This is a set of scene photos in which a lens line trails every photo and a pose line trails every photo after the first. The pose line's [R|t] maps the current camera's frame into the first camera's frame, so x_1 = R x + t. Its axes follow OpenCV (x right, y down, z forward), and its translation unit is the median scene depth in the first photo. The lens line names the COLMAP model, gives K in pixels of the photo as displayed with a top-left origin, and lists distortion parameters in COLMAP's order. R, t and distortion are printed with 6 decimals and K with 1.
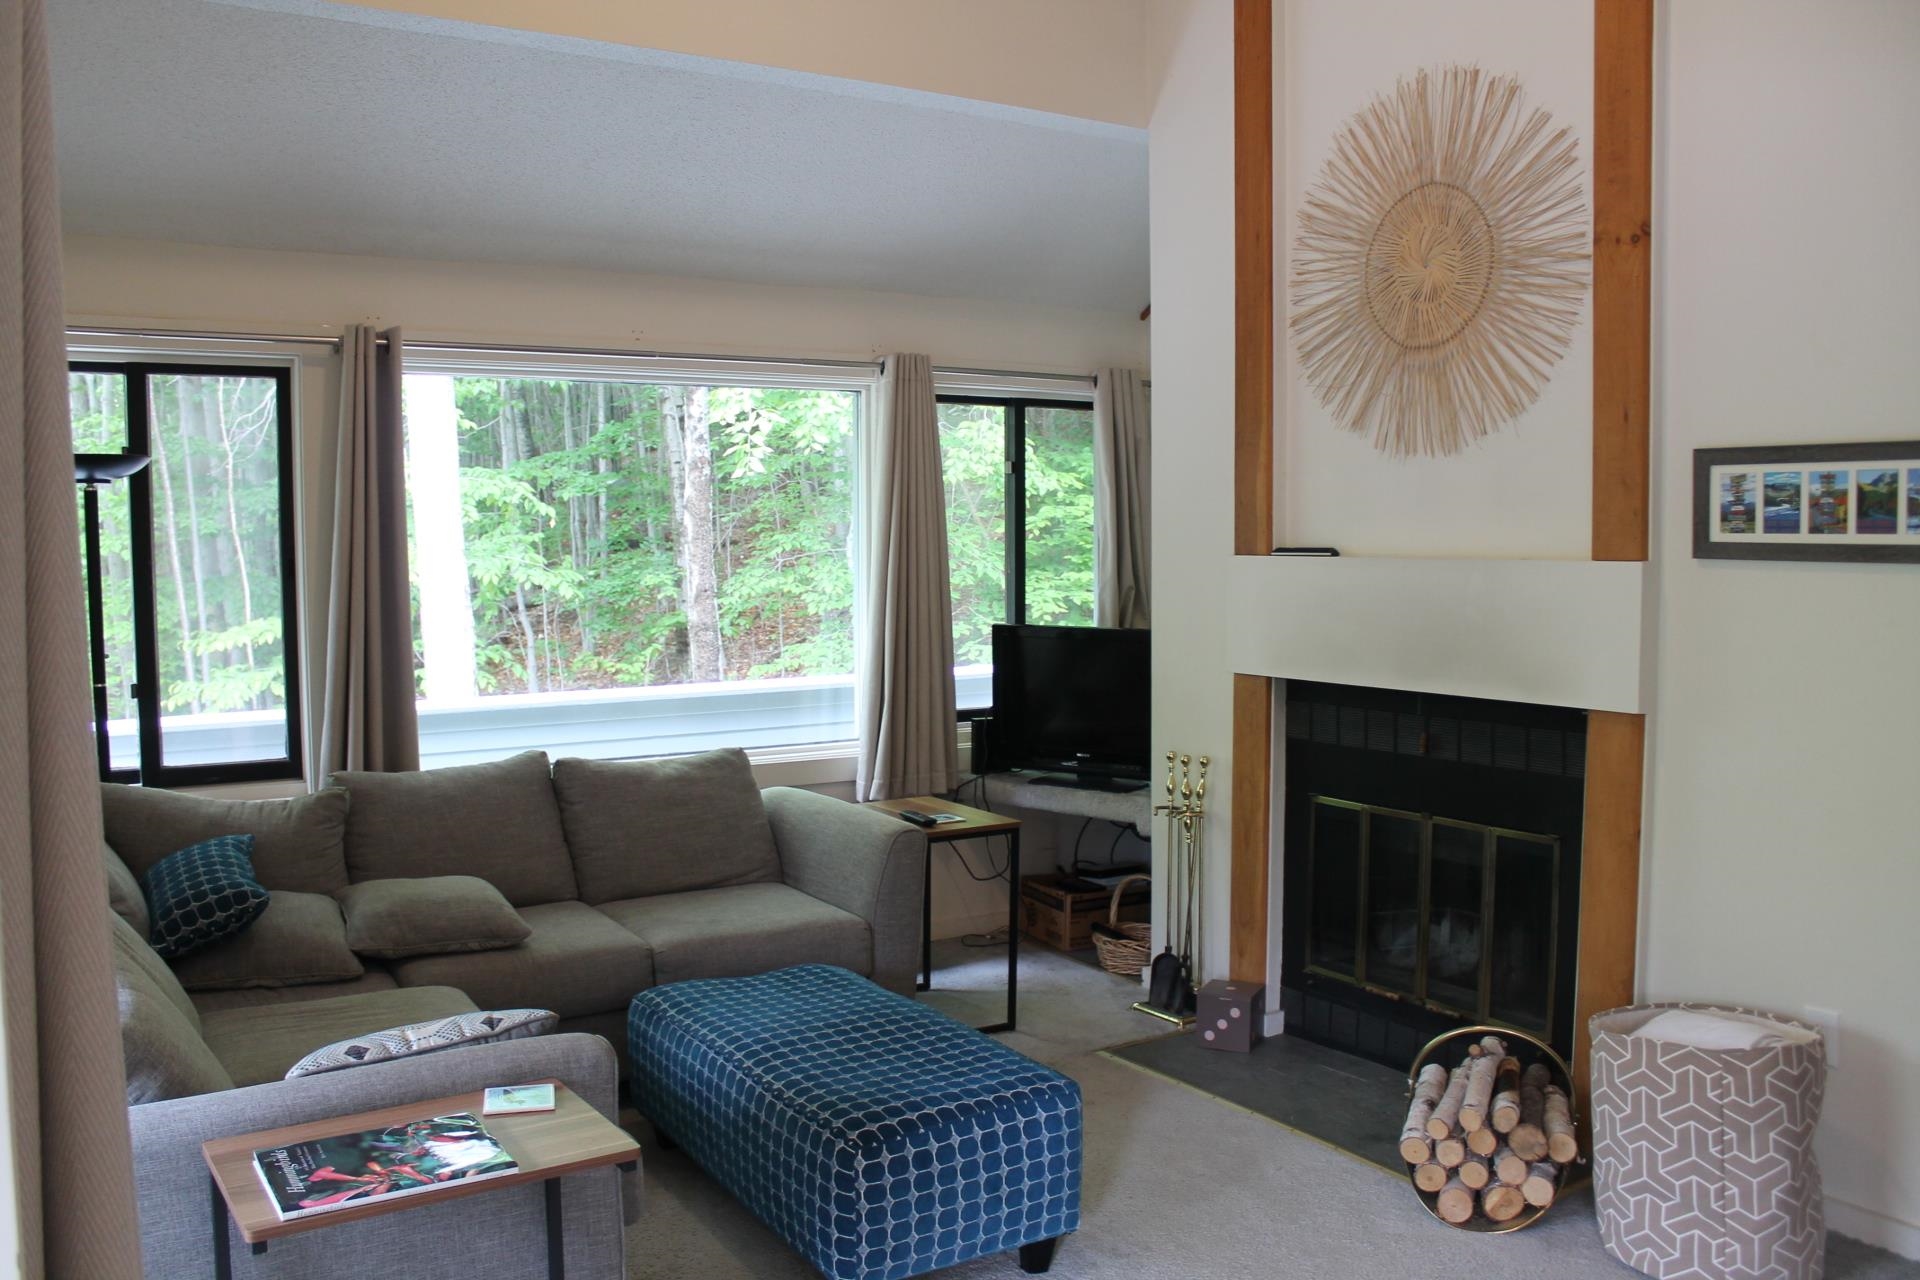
lens RADIAL K [[1611.8, 0, 949.7], [0, 1611.8, 656.1], [0, 0, 1]] dist [-0.115572, 0.018028]
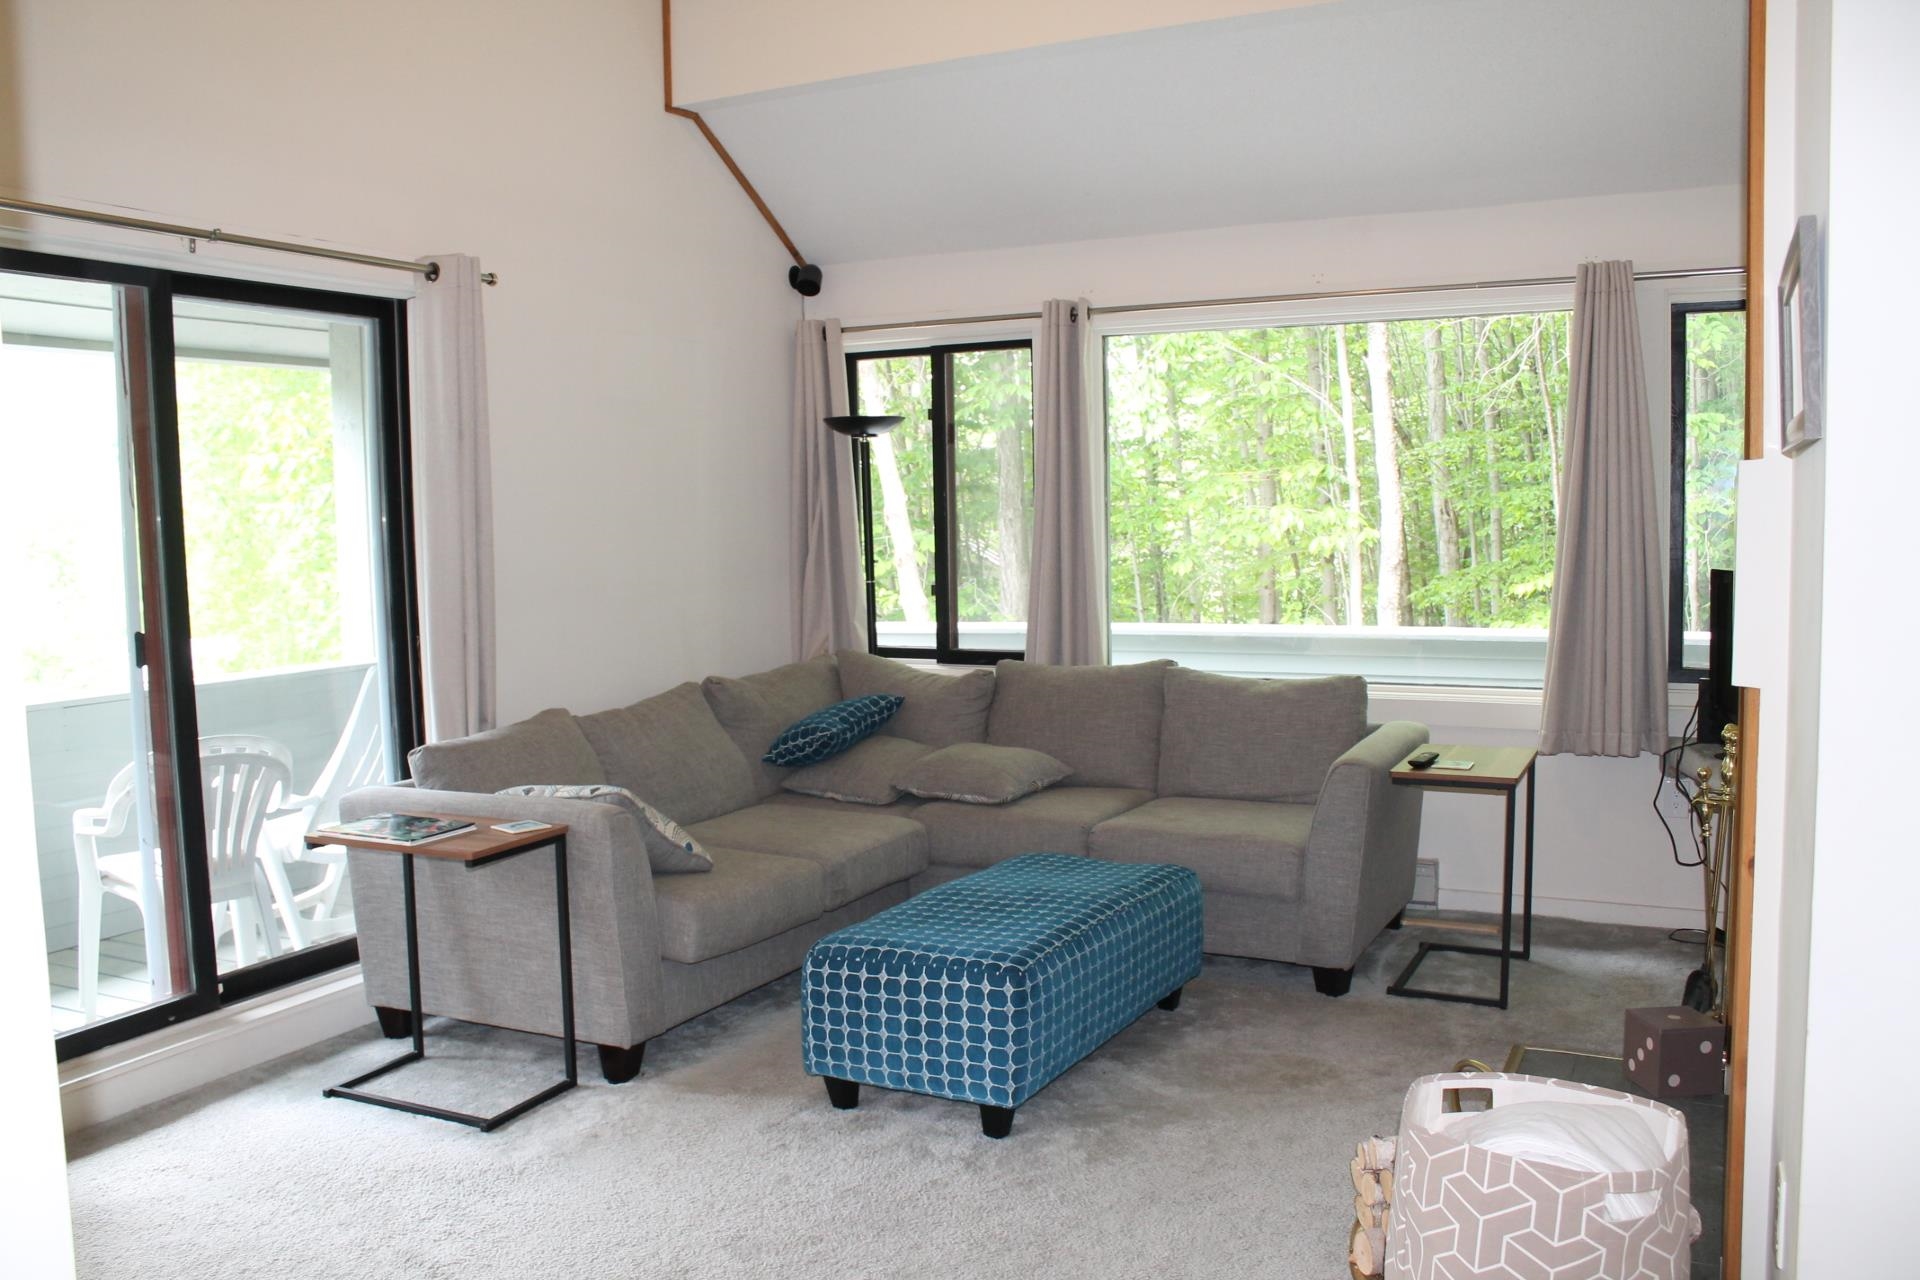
lens RADIAL K [[1611.8, 0, 951.2], [0, 1611.8, 627.6], [0, 0, 1]] dist [-0.115572, 0.018028]
pose [[0.527731, 0.068194, -0.846670, 0.692197], [-0.054519, 0.997436, 0.046356, -0.009489], [0.847660, 0.021696, 0.530096, 0.275123]]
